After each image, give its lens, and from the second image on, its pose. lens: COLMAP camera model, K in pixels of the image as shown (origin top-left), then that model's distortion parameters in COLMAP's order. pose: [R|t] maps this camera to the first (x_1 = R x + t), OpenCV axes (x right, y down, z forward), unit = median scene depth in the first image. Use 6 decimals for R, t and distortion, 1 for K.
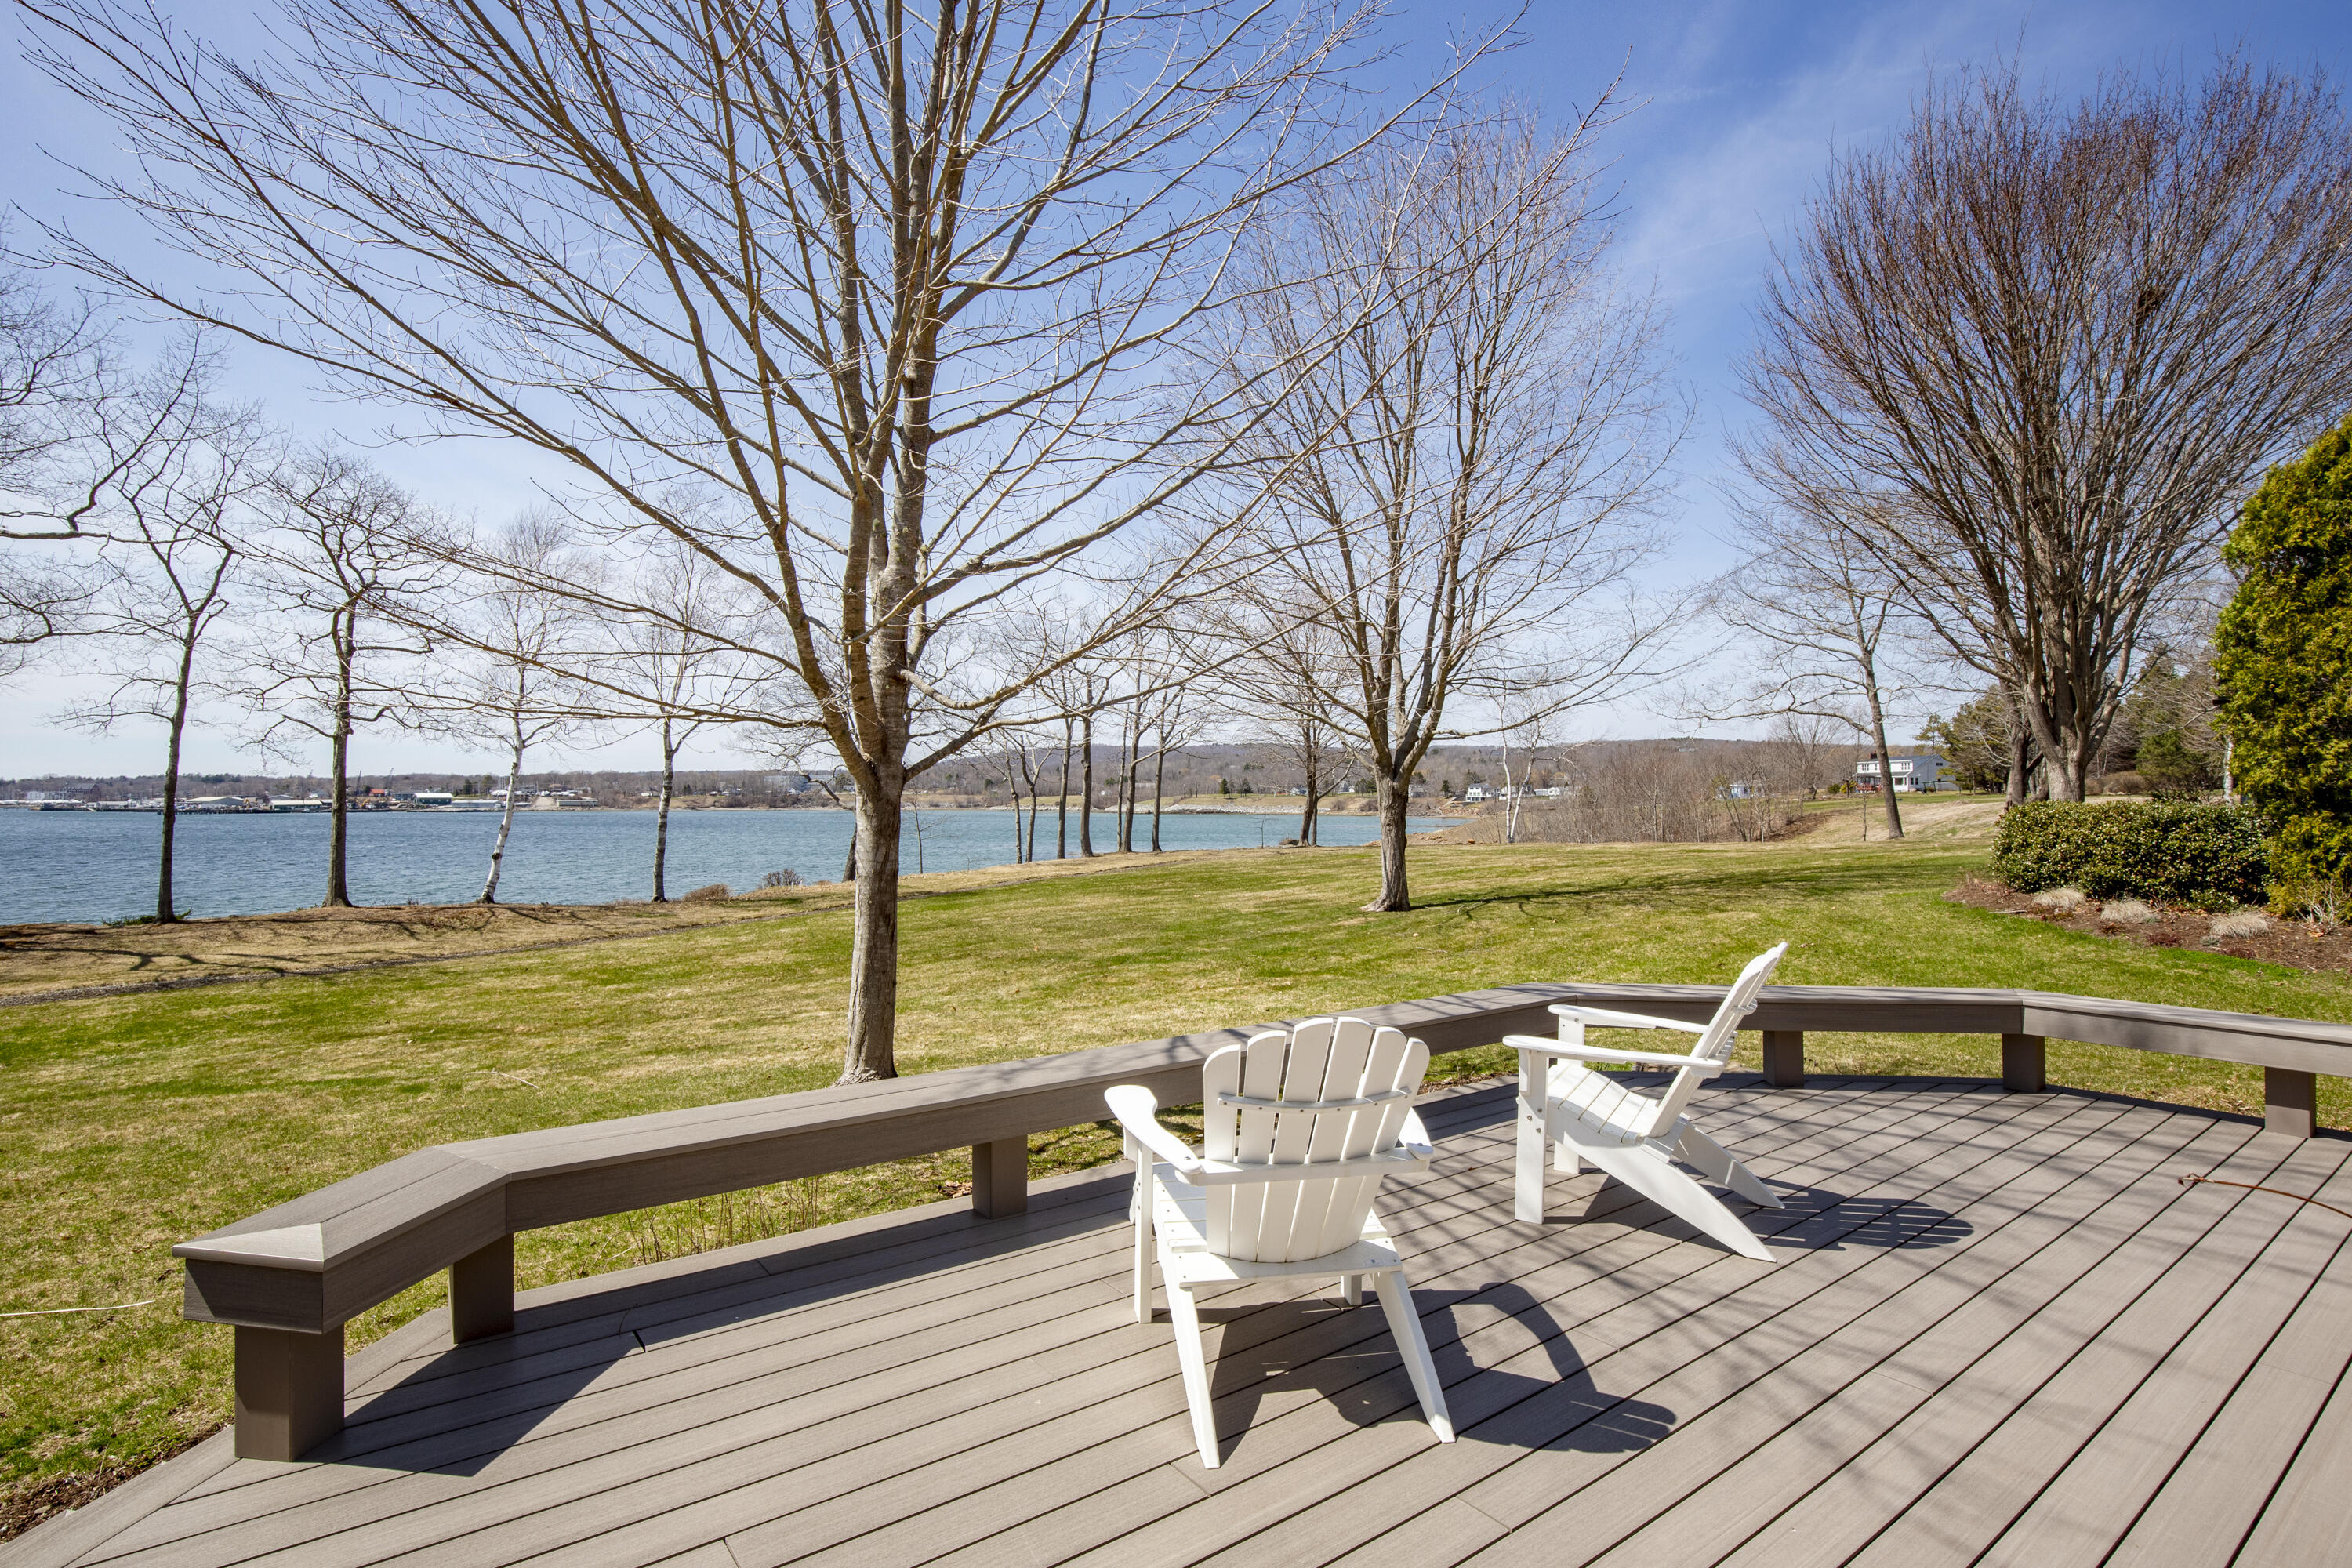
lens RADIAL K [[1145.6, 0, 1222.0], [0, 1145.6, 793.0], [0, 0, 1]] dist [-0.027603, 0.001154]
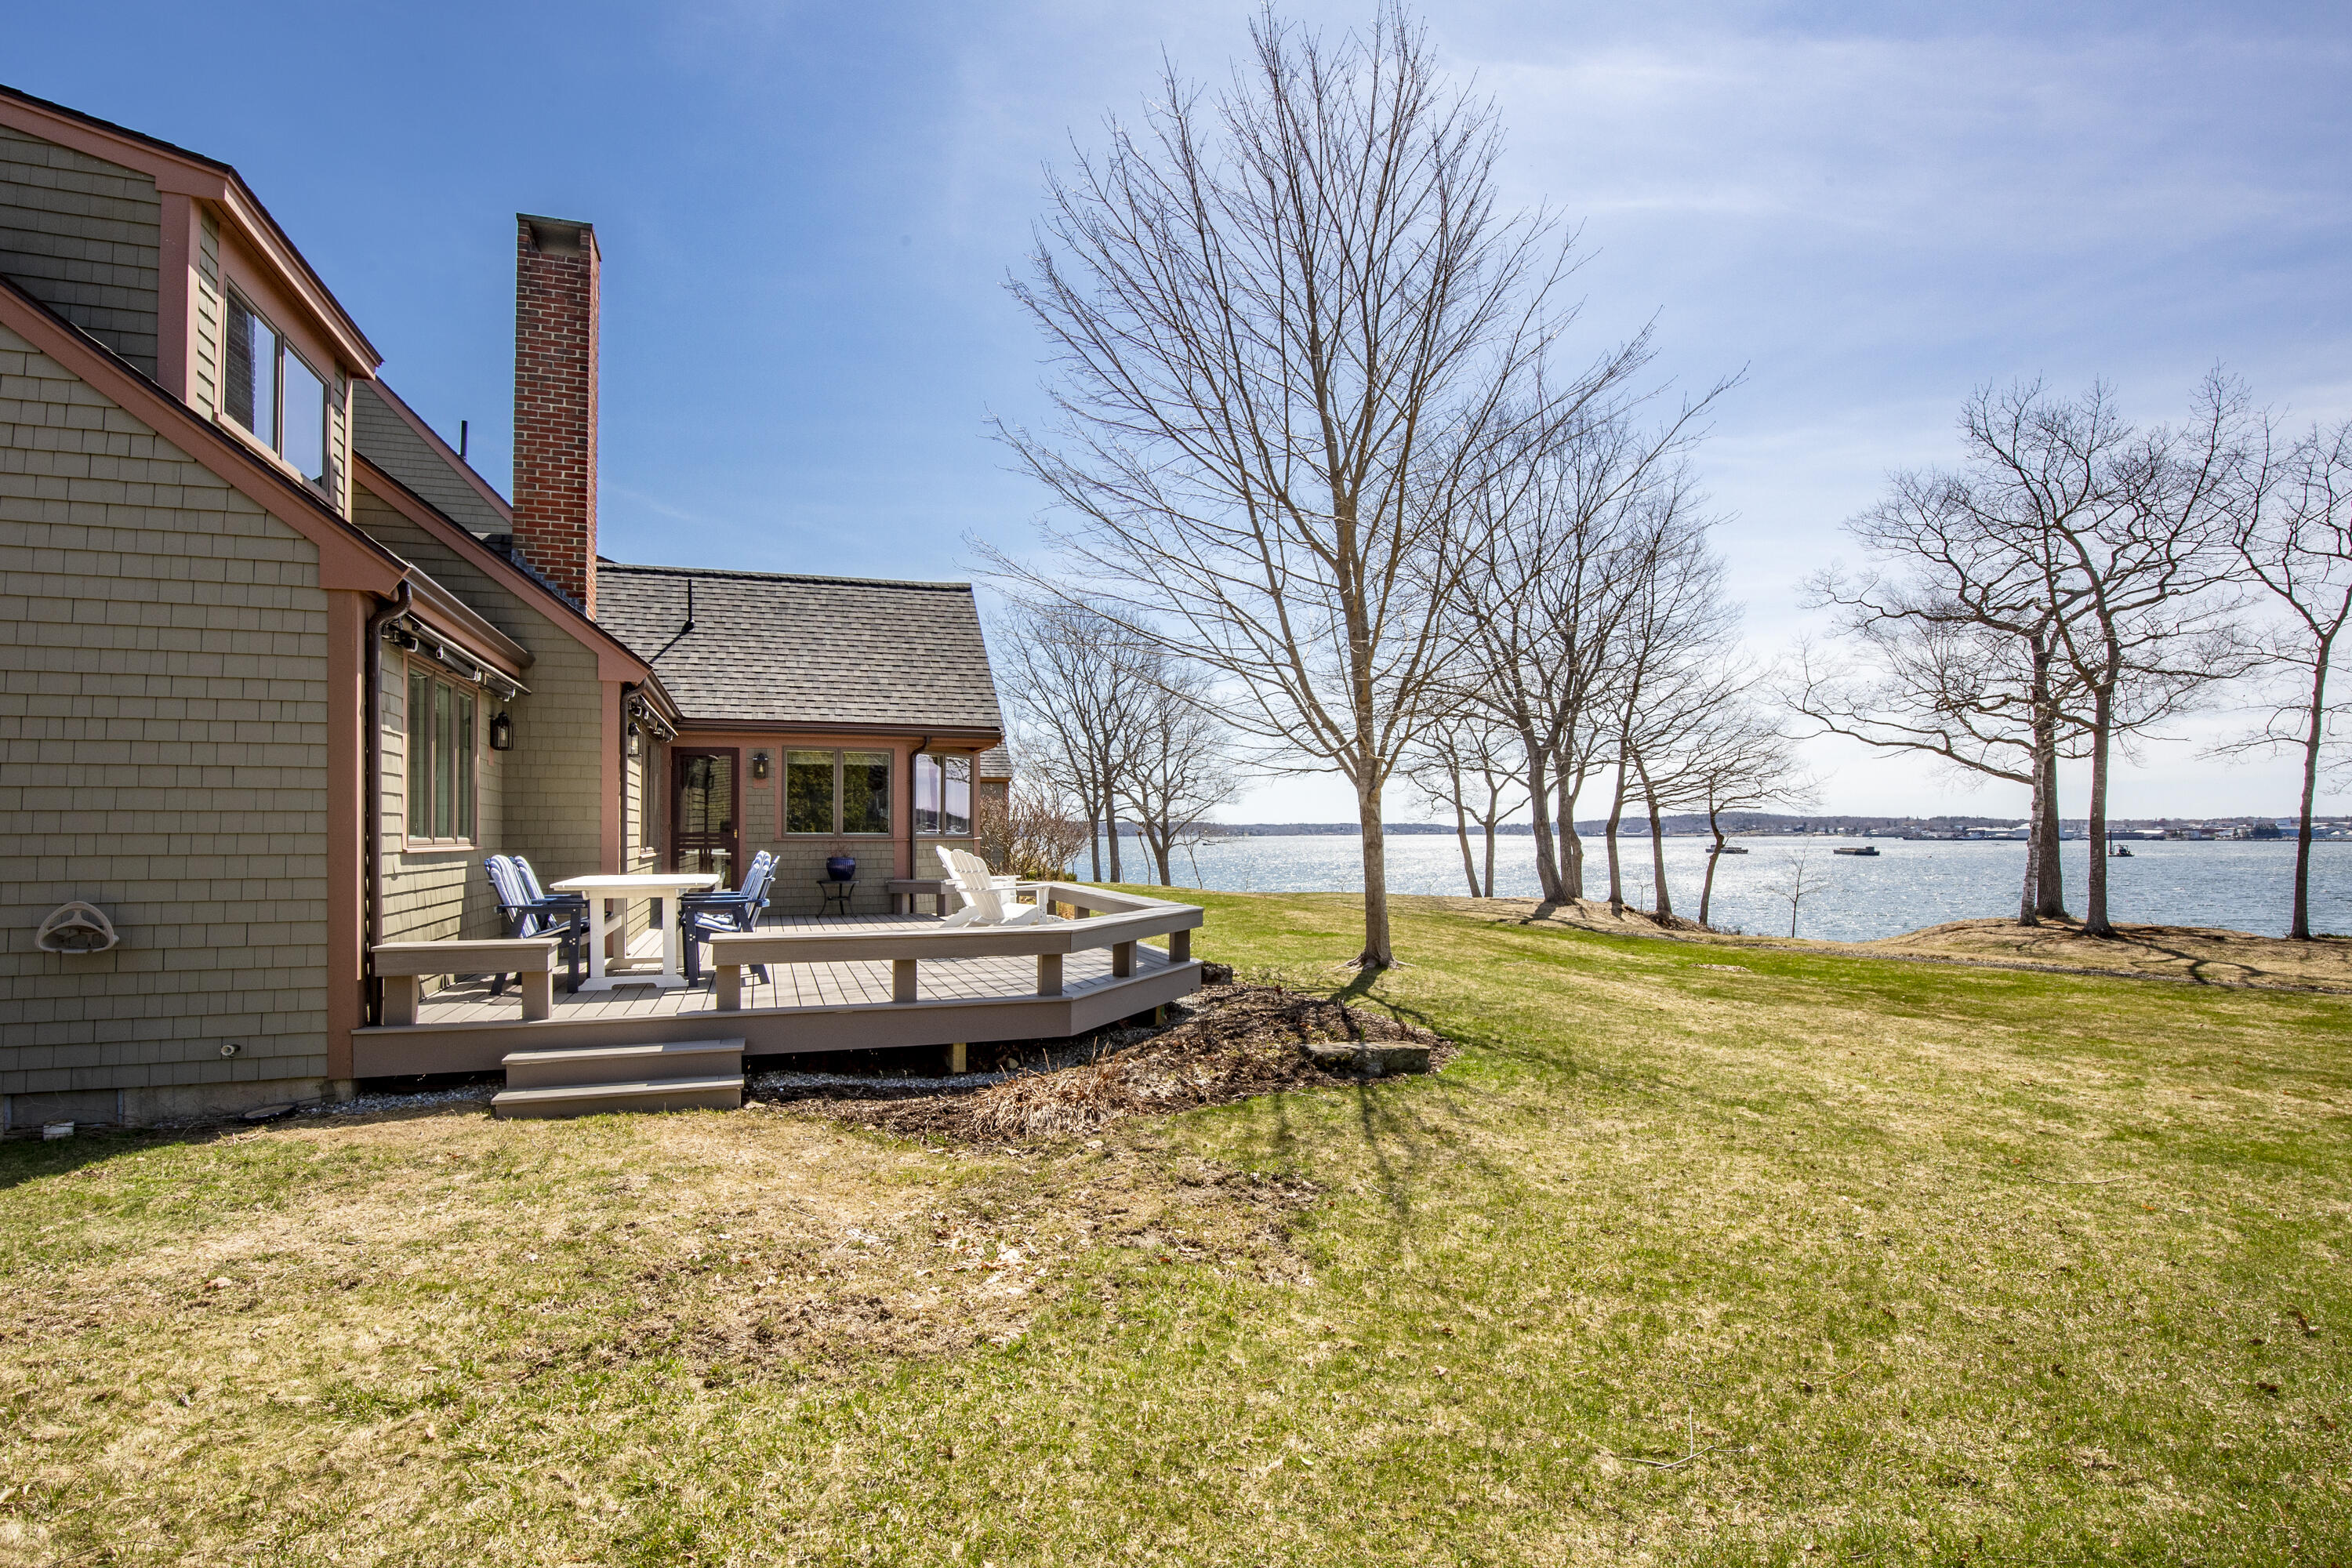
lens RADIAL K [[1228.5, 0, 1169.5], [0, 1228.5, 823.7], [0, 0, 1]] dist [-0.002392, -0.000852]
pose [[-0.317233, -0.006197, -0.948327, 0.462820], [0.003277, 0.999966, -0.007630, 0.013305], [0.948342, -0.005528, -0.317202, 0.354508]]
